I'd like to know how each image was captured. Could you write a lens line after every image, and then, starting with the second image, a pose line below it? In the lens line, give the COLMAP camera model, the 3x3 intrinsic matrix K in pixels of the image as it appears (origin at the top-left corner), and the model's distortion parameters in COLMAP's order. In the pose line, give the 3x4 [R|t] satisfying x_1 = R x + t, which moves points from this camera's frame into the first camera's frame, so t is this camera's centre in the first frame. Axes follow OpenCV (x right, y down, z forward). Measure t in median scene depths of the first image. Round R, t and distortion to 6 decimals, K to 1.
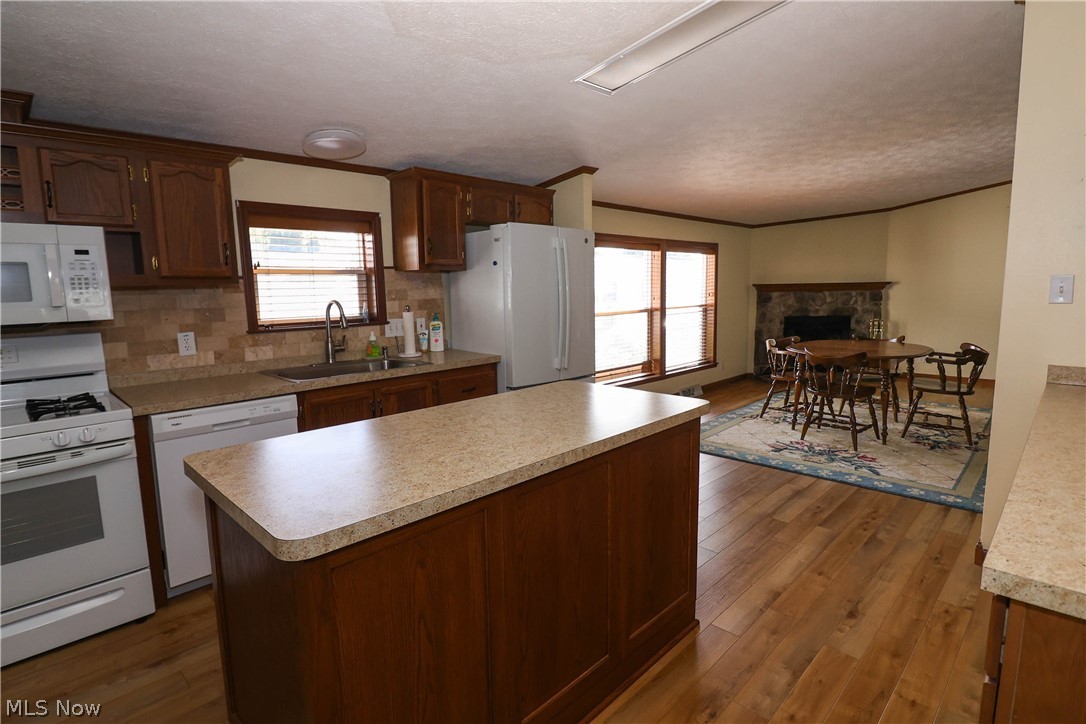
lens RADIAL K [[547.1, 0, 545.6], [0, 547.1, 358.5], [0, 0, 1]] dist [0.004820, -0.013044]
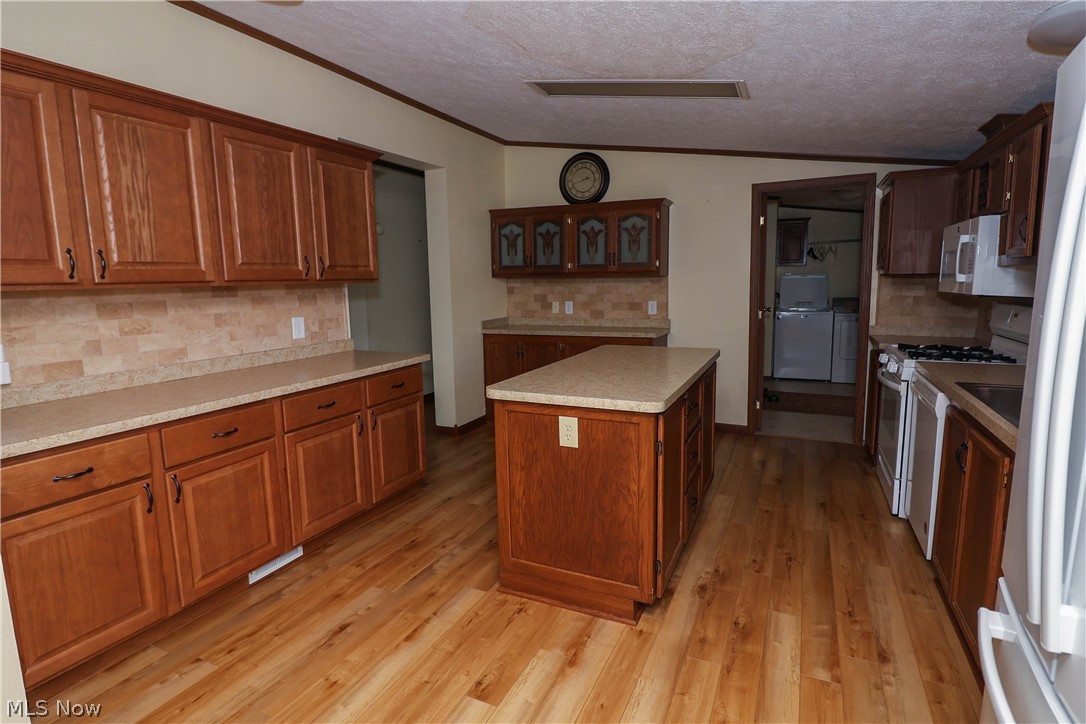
lens RADIAL K [[547.1, 0, 545.6], [0, 547.1, 358.5], [0, 0, 1]] dist [0.004820, -0.013044]
pose [[-0.943226, 0.078270, -0.322798, 0.310307], [-0.013485, 0.962014, 0.272666, -0.161405], [0.331878, 0.261539, -0.906341, 1.166791]]
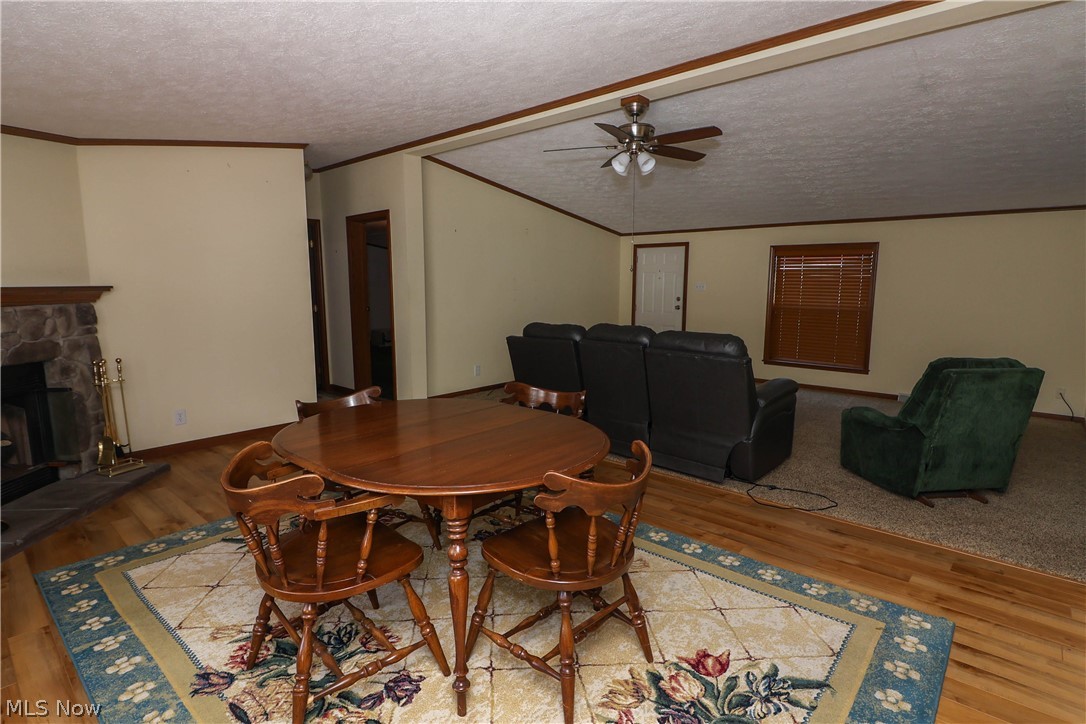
lens RADIAL K [[547.1, 0, 545.6], [0, 547.1, 358.5], [0, 0, 1]] dist [0.004820, -0.013044]
pose [[-0.047437, -0.116558, 0.992050, 0.189197], [0.134589, 0.983366, 0.121973, -0.166447], [-0.989765, 0.139305, -0.030960, 1.277792]]
